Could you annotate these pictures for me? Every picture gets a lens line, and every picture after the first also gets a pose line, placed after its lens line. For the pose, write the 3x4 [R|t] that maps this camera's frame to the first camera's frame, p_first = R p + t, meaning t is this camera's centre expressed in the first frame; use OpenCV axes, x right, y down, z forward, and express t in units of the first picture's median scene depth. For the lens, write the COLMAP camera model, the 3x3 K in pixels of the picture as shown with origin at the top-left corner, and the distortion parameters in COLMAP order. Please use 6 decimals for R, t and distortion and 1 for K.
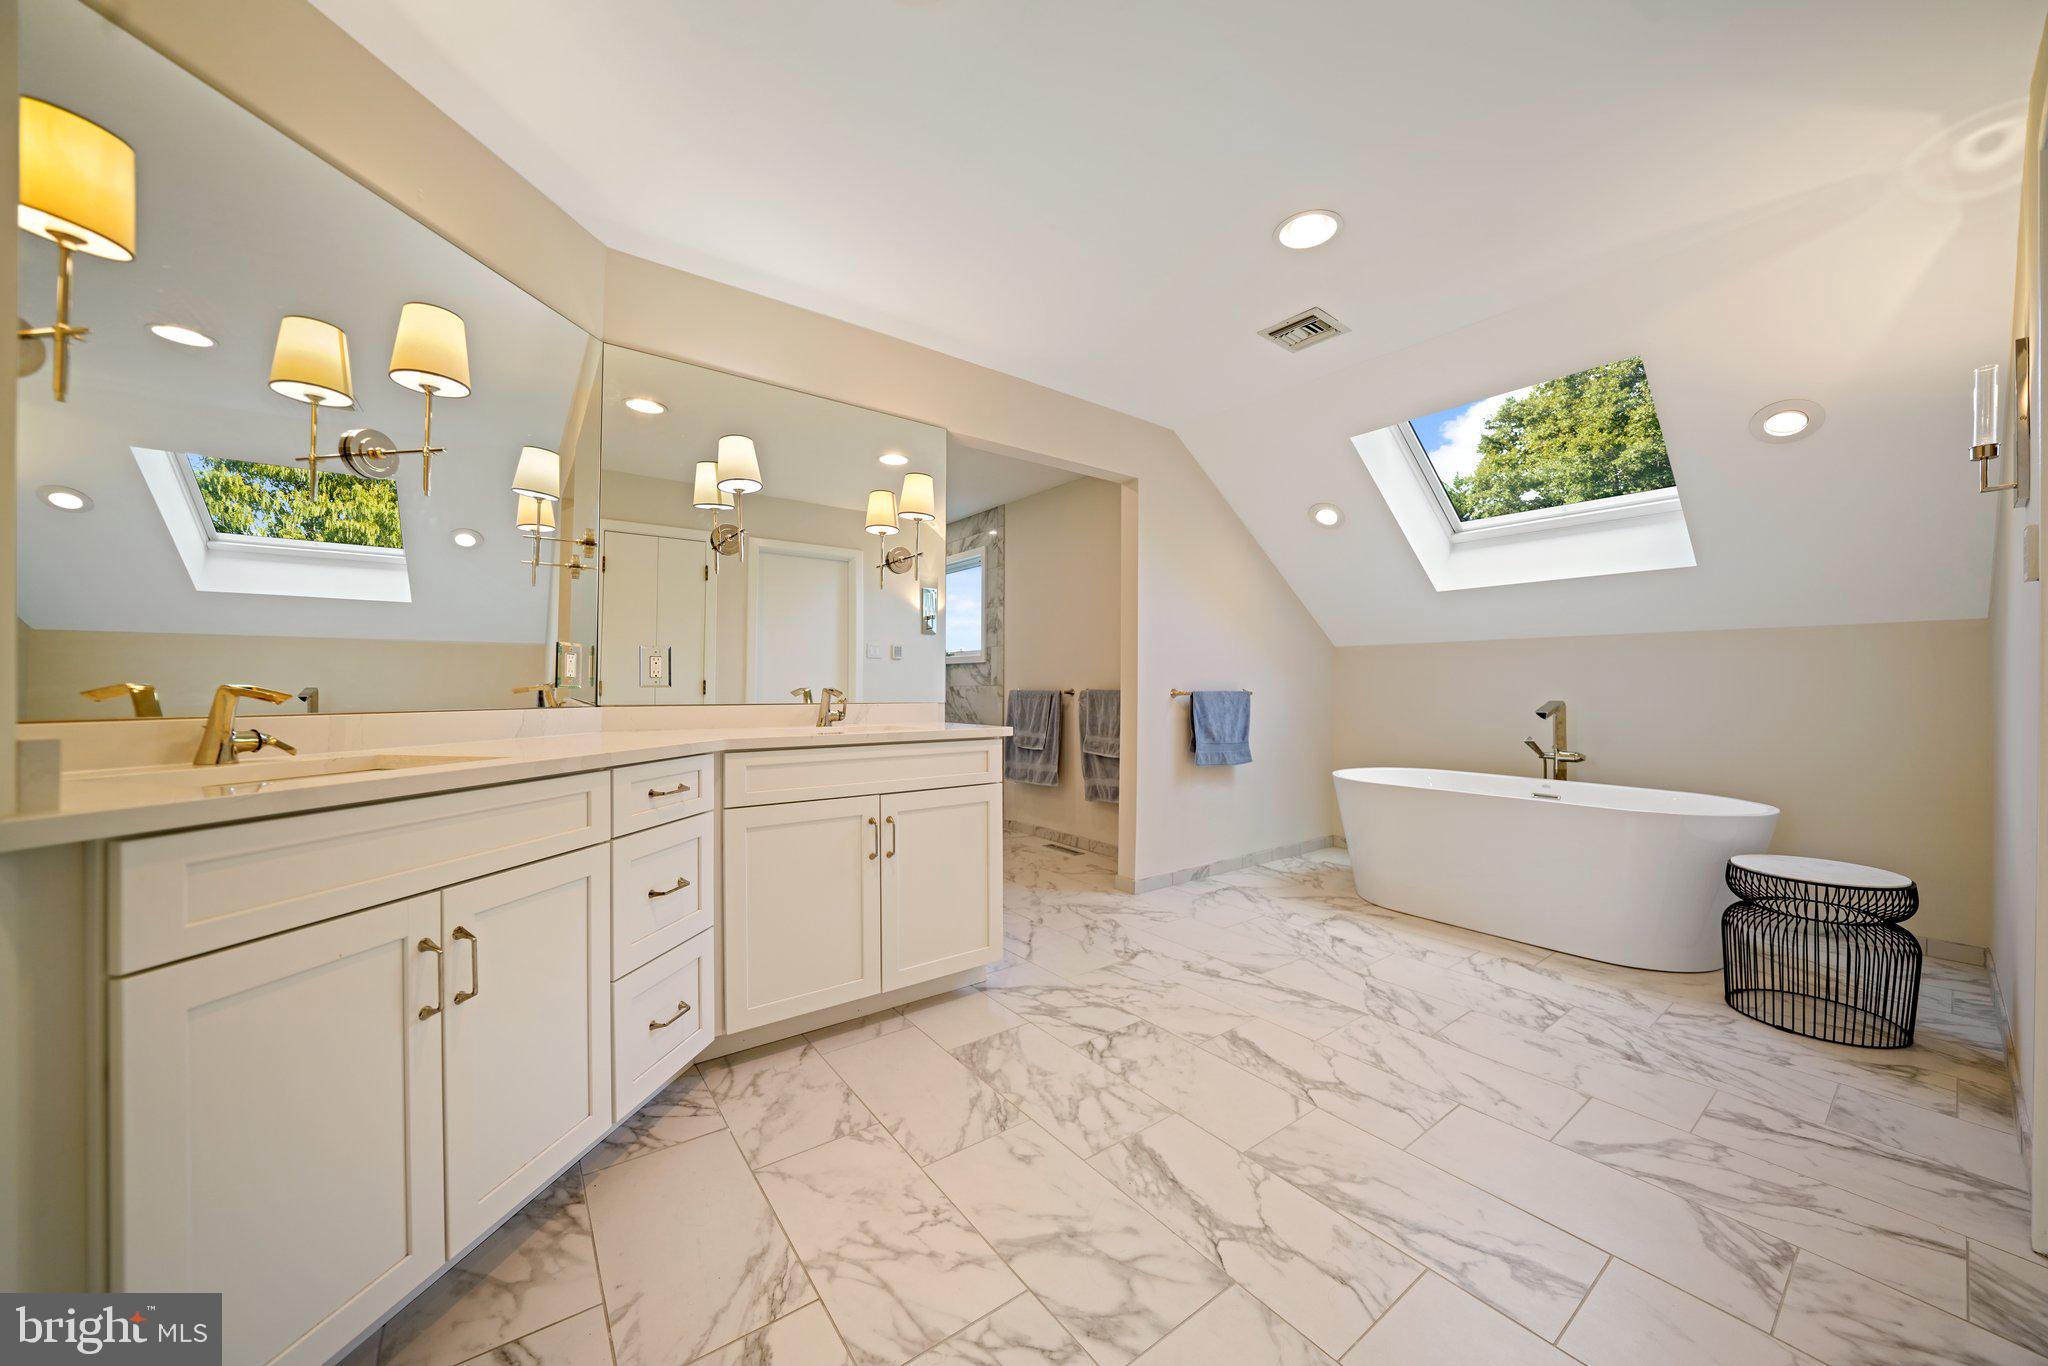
lens RADIAL K [[714.0, 0, 1021.4], [0, 714.0, 687.4], [0, 0, 1]] dist [-0.023529, 0.002353]
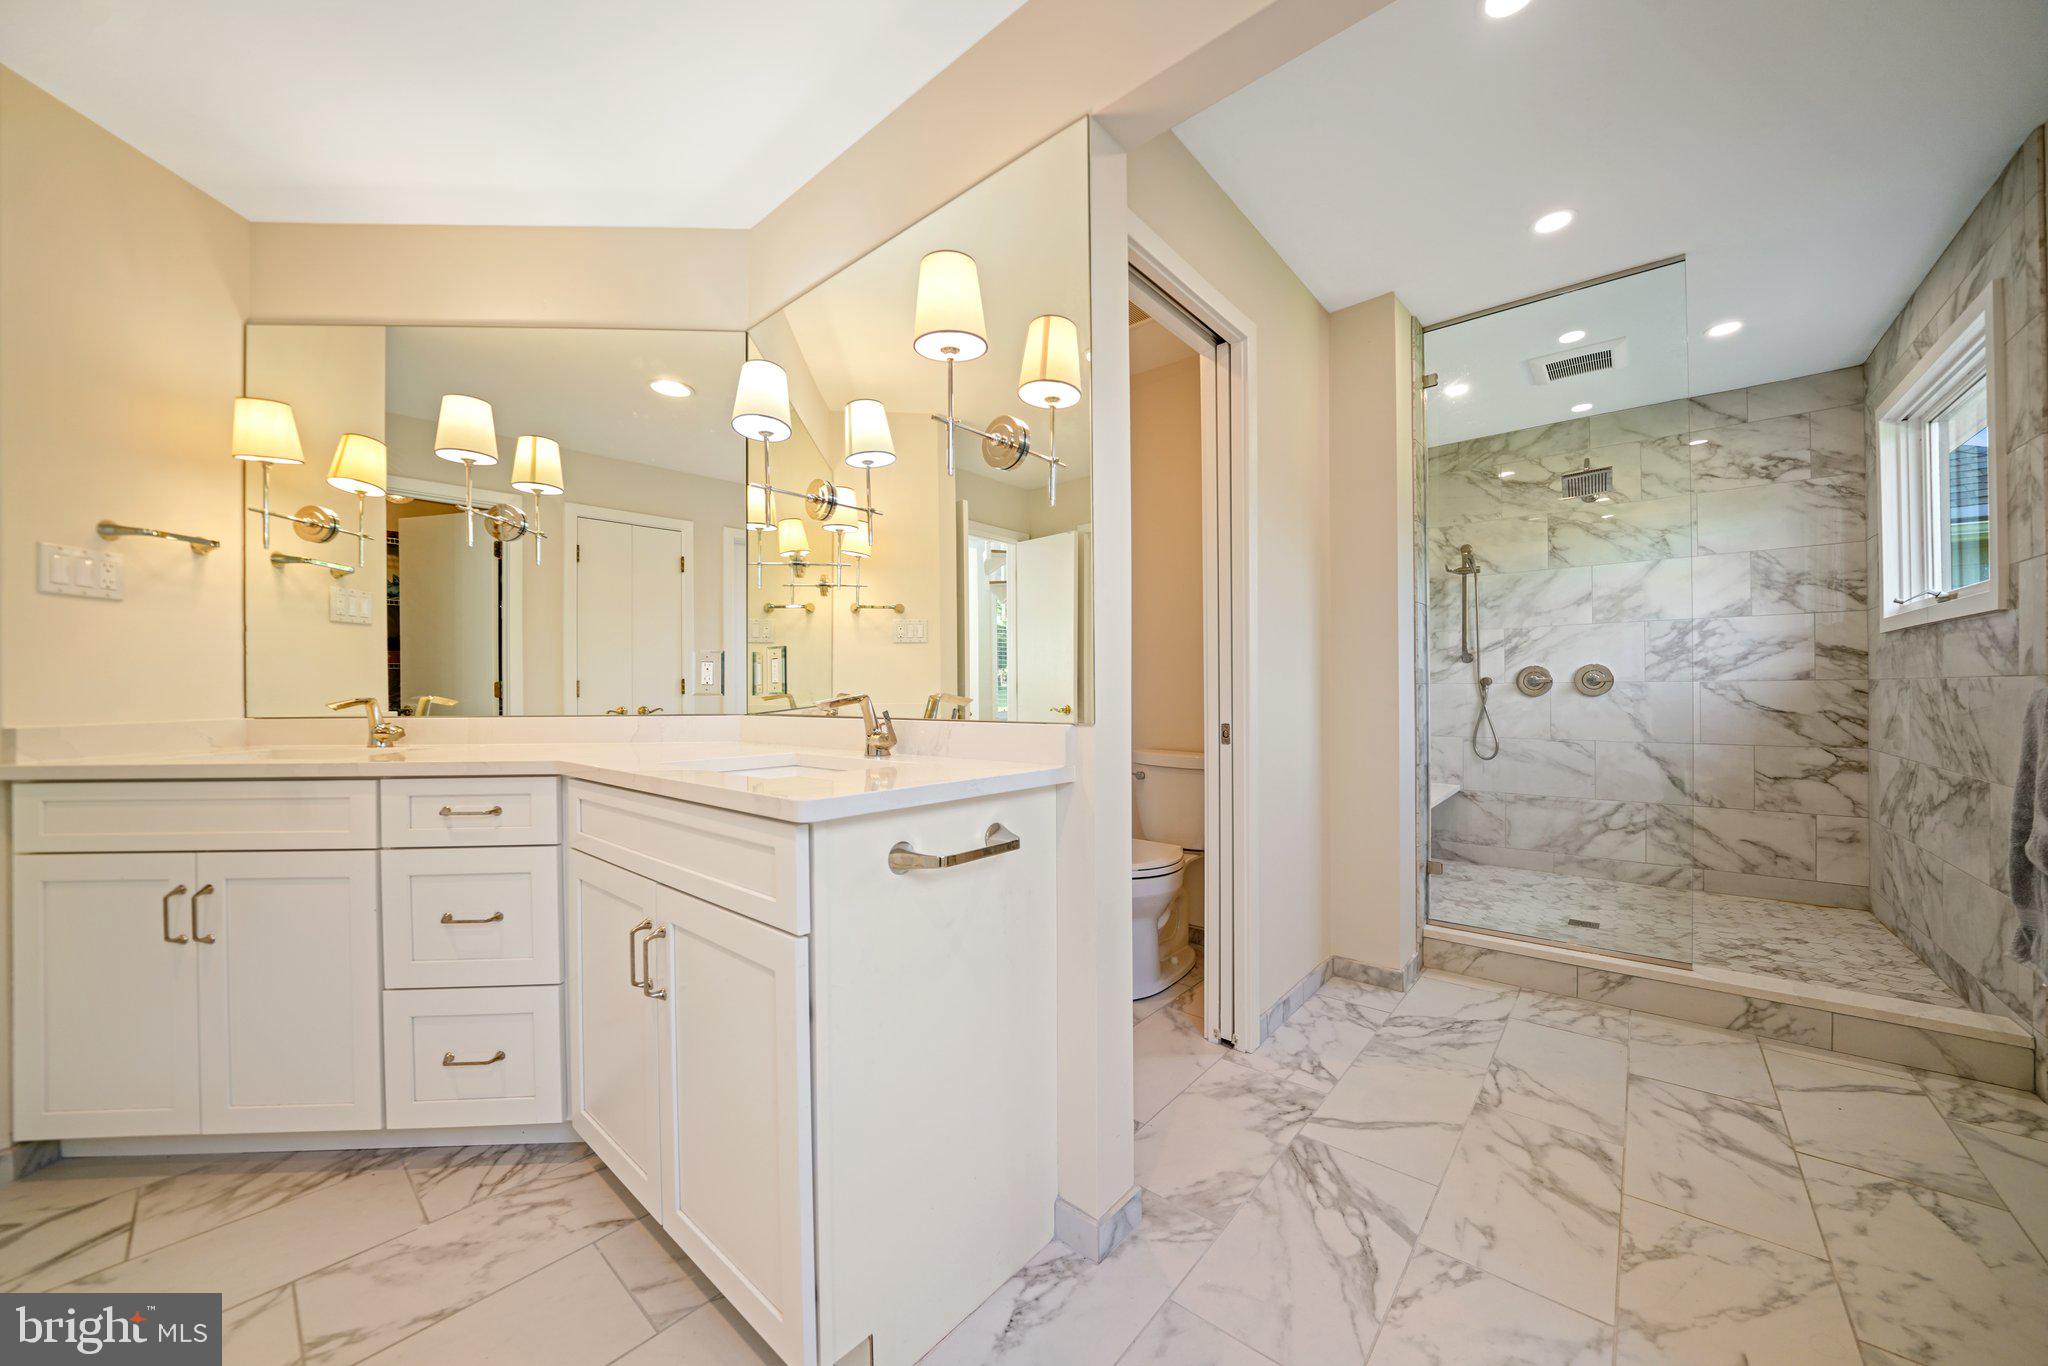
lens RADIAL K [[714.0, 0, 1025.0], [0, 714.0, 685.4], [0, 0, 1]] dist [-0.023529, 0.002353]
pose [[0.232218, -0.010022, -0.972612, 0.556106], [0.012597, 0.999894, -0.007296, -0.001445], [0.972582, -0.010558, 0.232320, 1.500407]]
